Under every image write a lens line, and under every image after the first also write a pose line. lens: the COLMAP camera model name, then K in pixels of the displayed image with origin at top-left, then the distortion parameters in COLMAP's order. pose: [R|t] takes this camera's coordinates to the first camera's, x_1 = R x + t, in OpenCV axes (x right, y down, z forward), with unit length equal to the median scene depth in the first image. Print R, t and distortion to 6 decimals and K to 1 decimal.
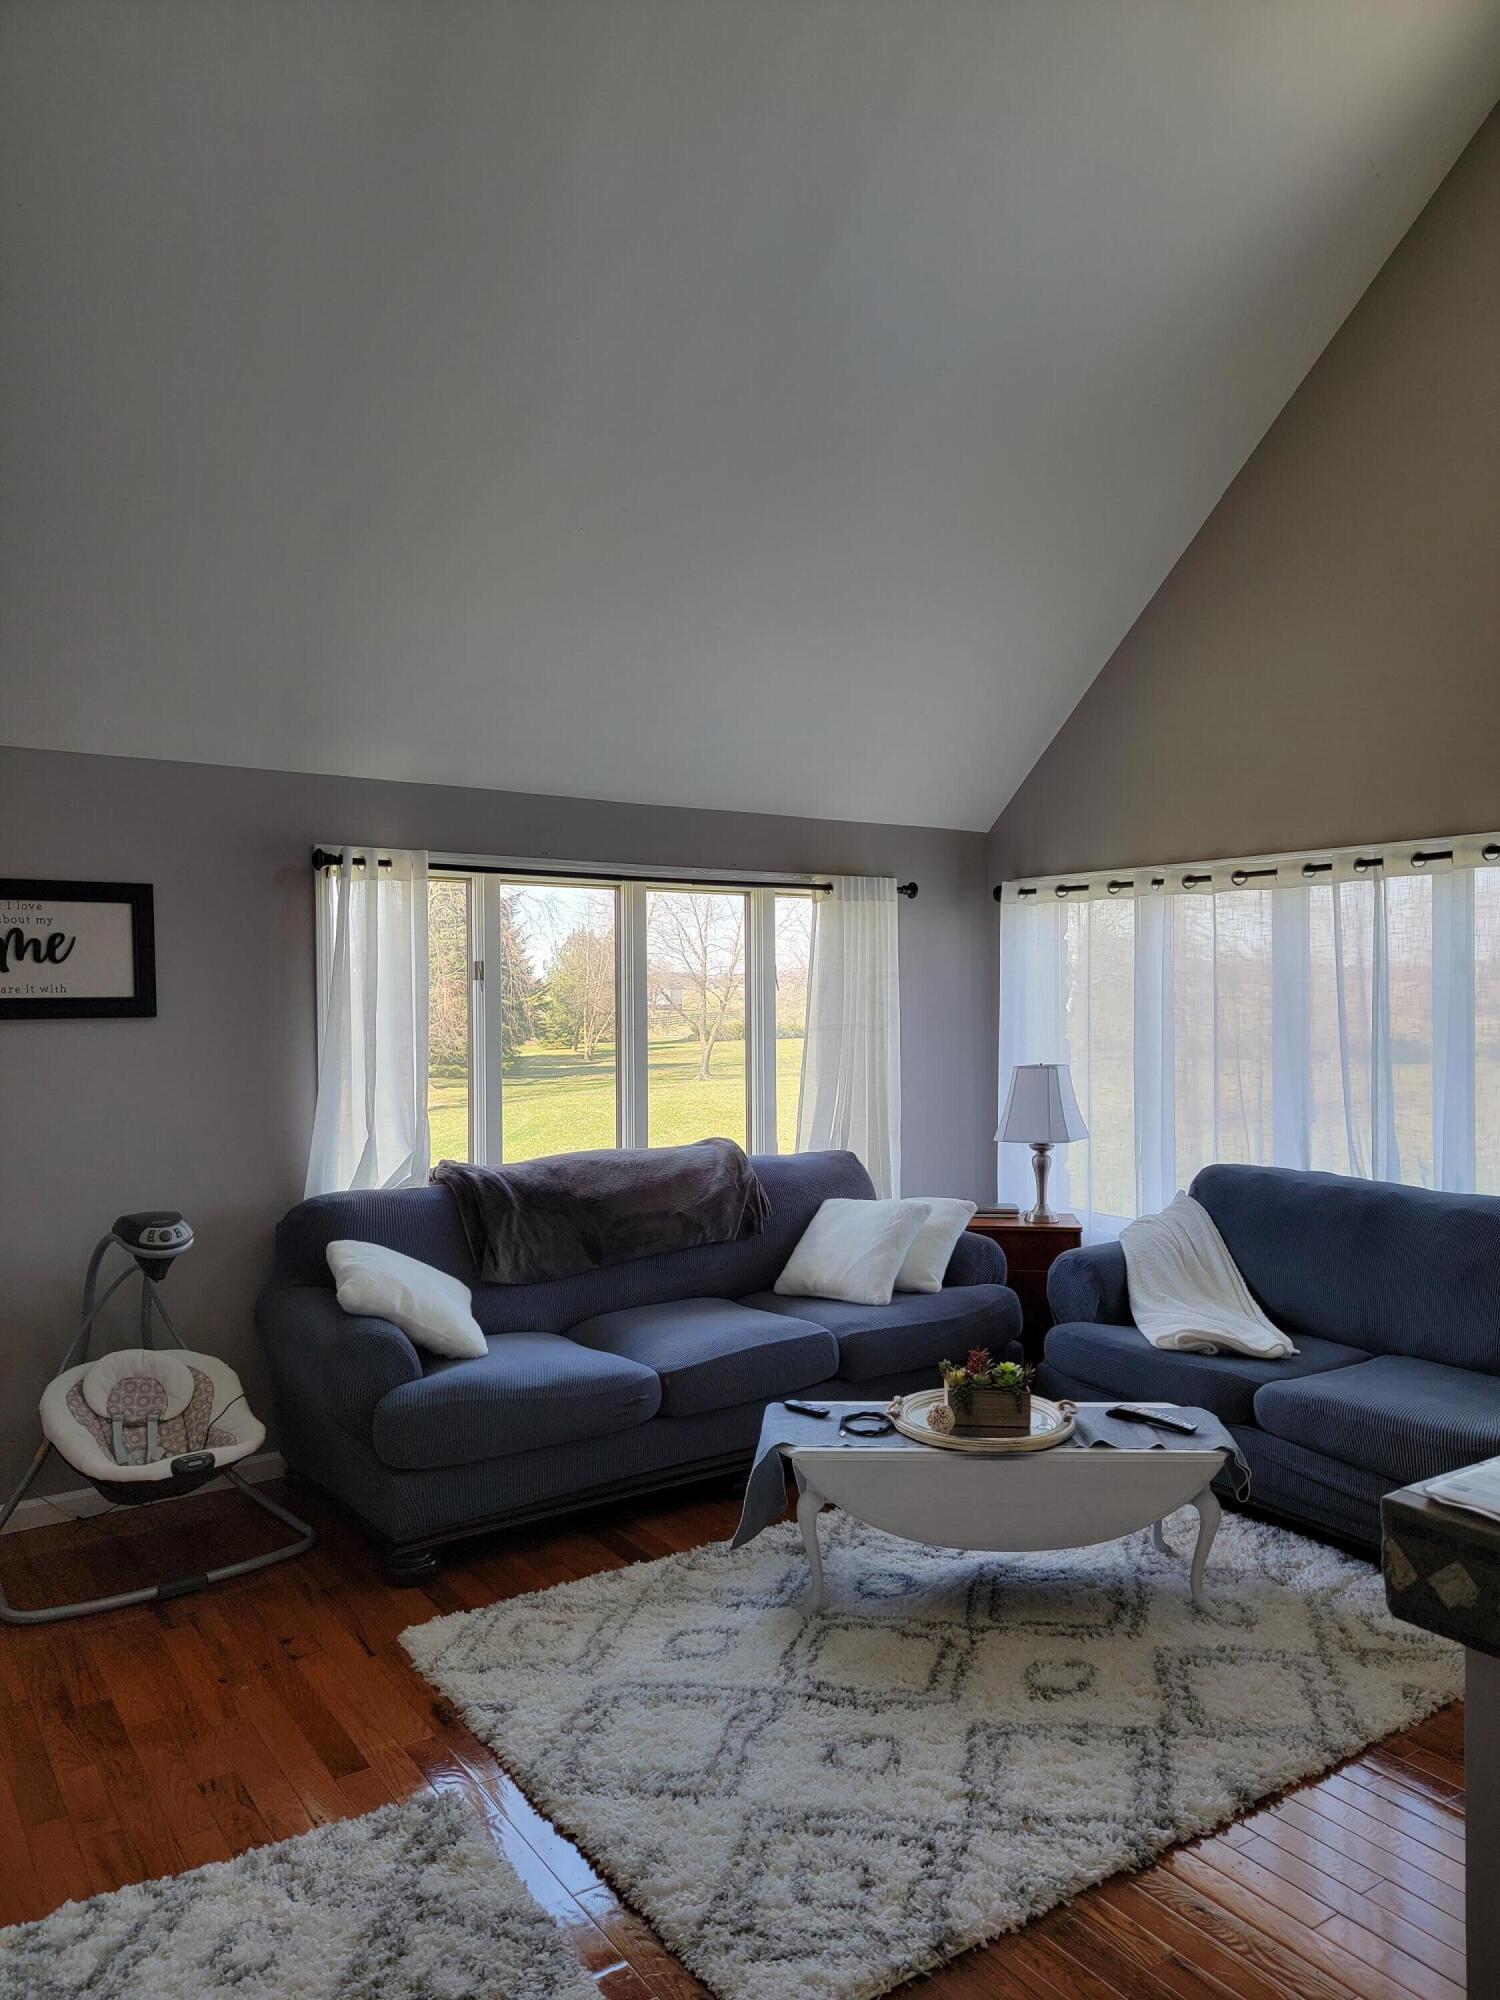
lens RADIAL K [[1393.7, 0, 743.7], [0, 1393.7, 997.4], [0, 0, 1]] dist [0.062103, -0.054195]
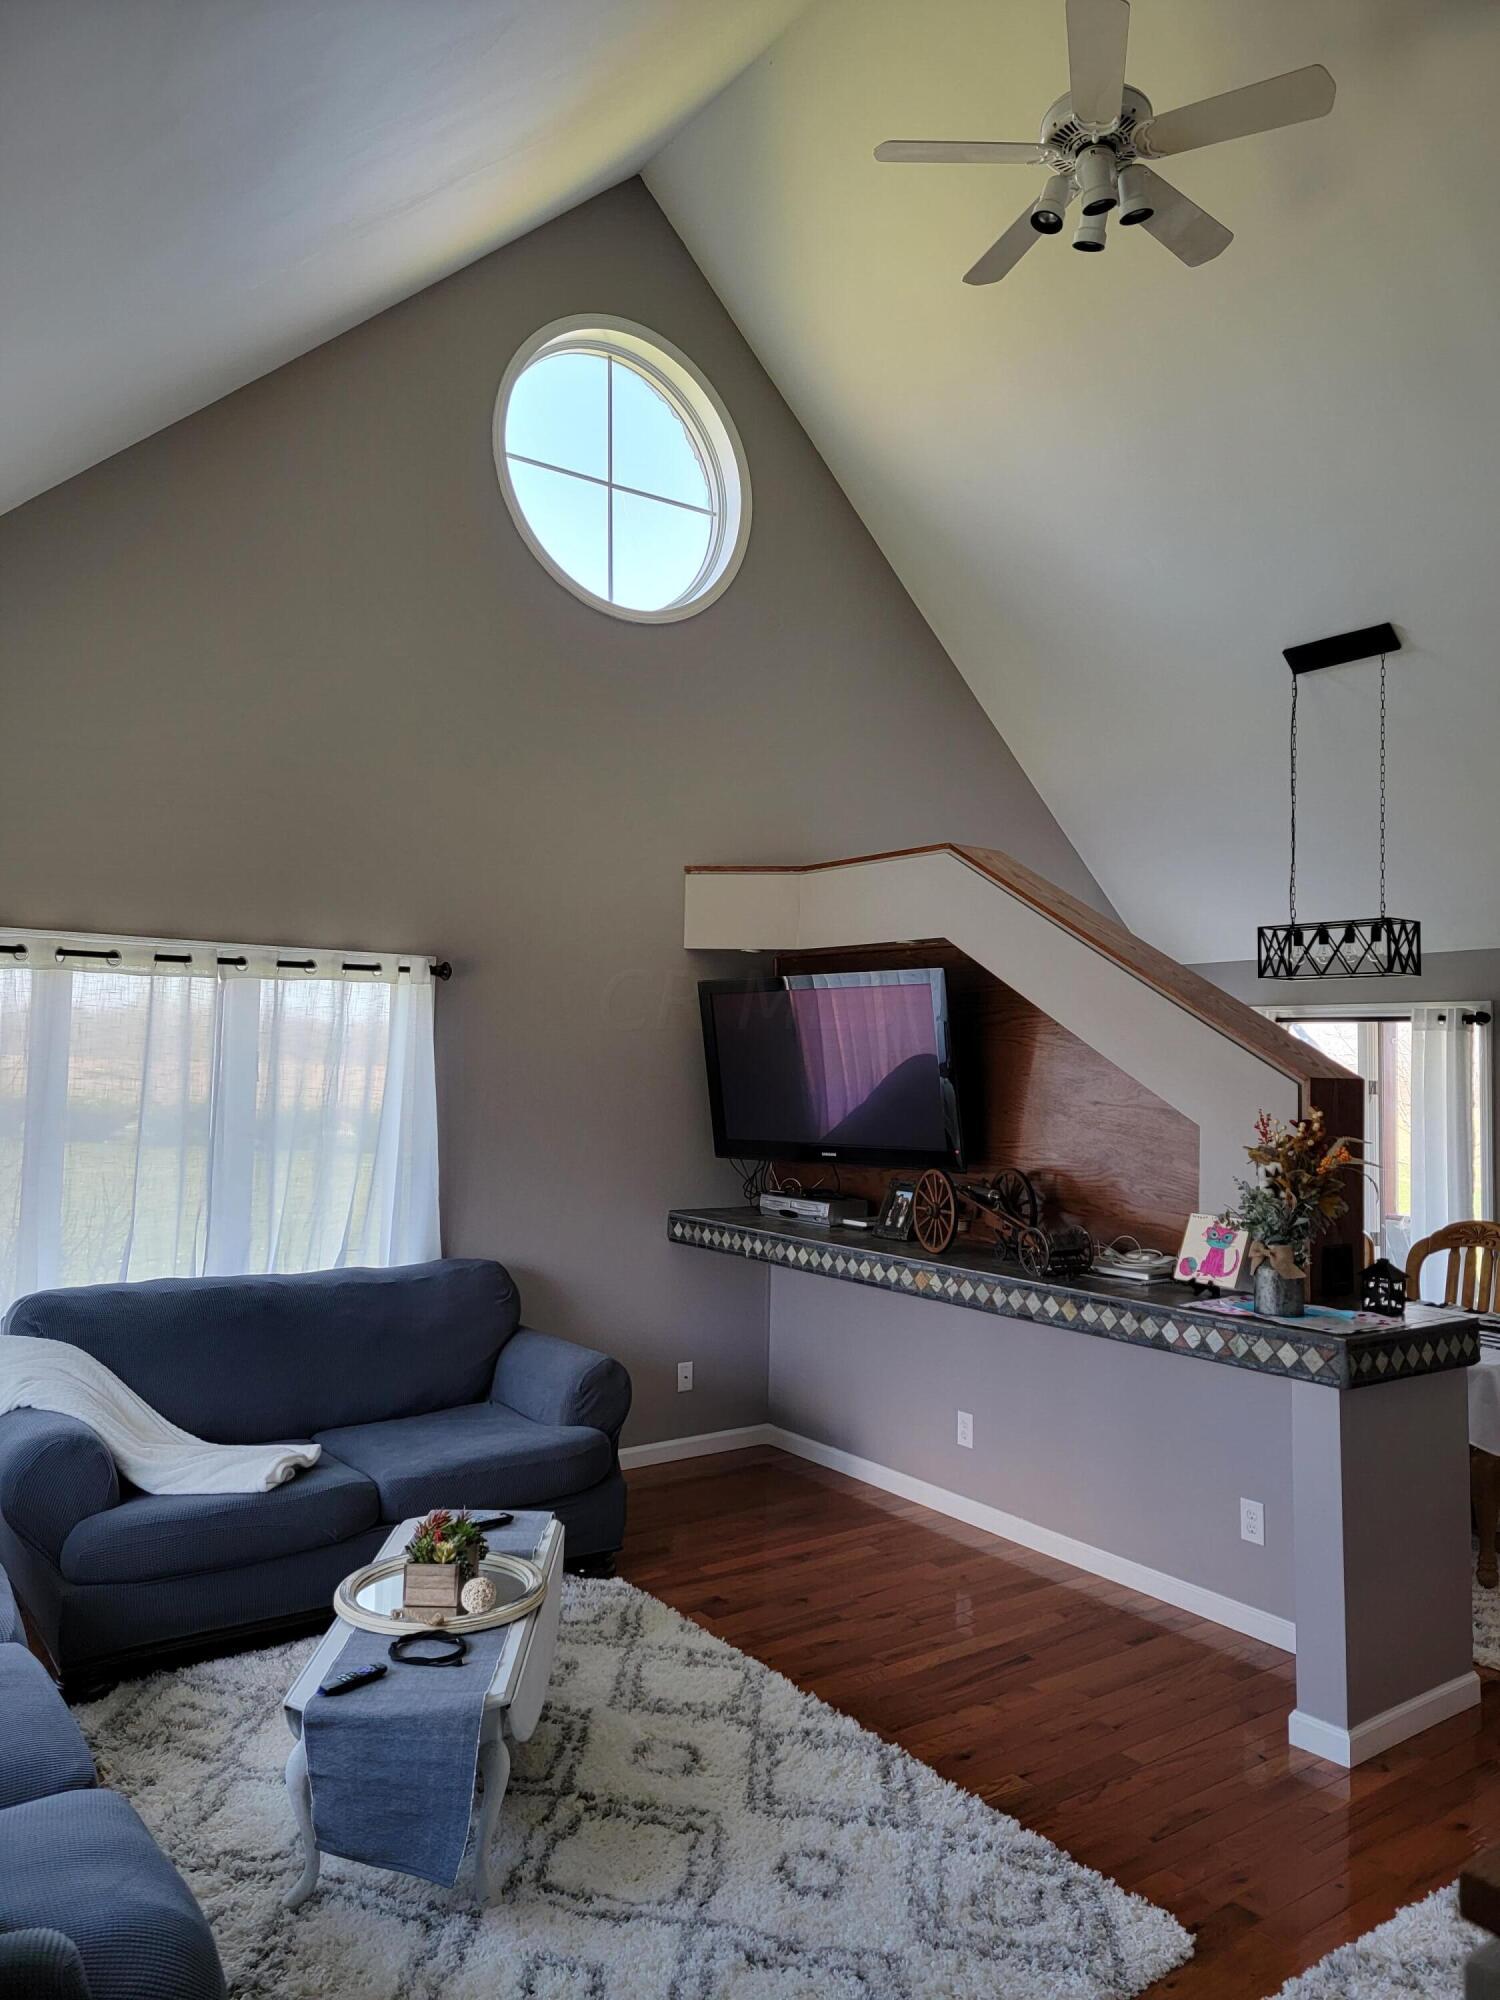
lens RADIAL K [[1393.7, 0, 745.7], [0, 1393.7, 993.1], [0, 0, 1]] dist [0.062103, -0.054195]
pose [[-0.061382, 0.065462, 0.995965, -0.785240], [-0.005480, 0.997810, -0.065921, -0.010540], [-0.998099, -0.009505, -0.060889, 0.930105]]
